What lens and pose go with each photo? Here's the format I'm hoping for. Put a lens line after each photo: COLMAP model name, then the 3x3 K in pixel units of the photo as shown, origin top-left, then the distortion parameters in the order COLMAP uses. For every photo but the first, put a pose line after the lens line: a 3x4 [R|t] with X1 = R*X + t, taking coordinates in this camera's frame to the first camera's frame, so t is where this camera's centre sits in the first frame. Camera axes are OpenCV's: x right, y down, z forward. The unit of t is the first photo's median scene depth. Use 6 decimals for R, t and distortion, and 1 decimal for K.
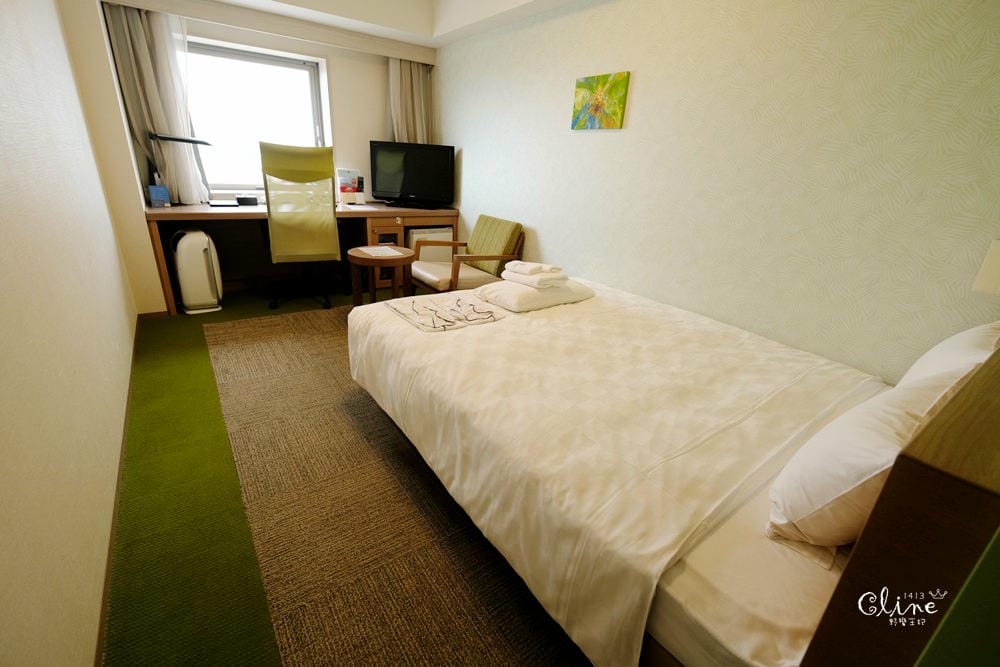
lens RADIAL K [[441.2, 0, 498.8], [0, 441.2, 332.6], [0, 0, 1]] dist [0.002113, -0.000697]
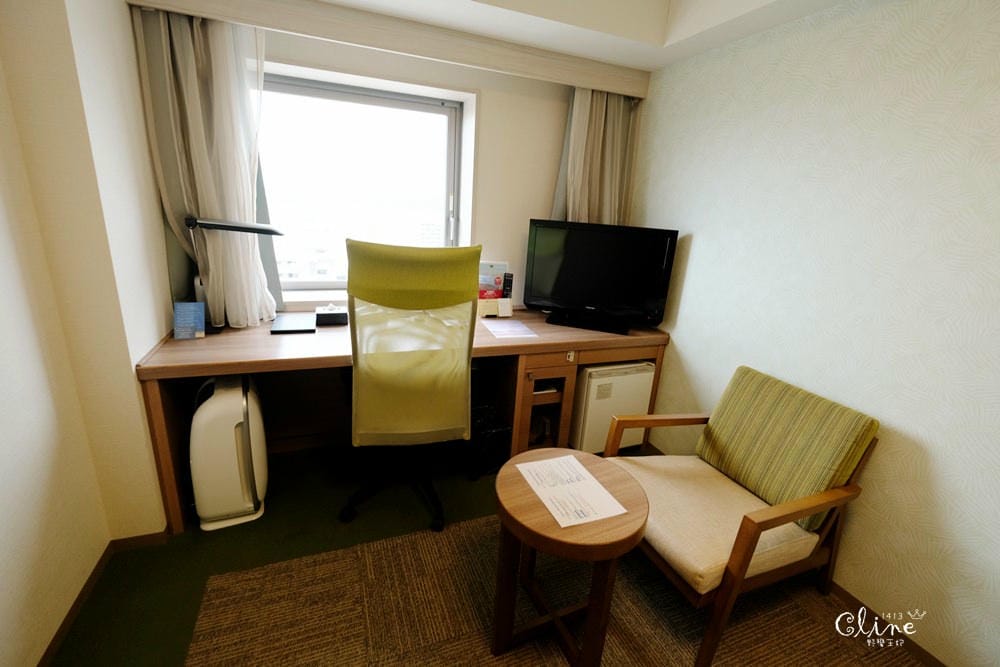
lens RADIAL K [[441.2, 0, 498.8], [0, 441.2, 332.6], [0, 0, 1]] dist [0.002113, -0.000697]
pose [[0.971960, 0.067560, -0.225234, -0.212166], [-0.089832, 0.991869, -0.090140, -0.249321], [0.217313, 0.107846, 0.970126, 0.470632]]
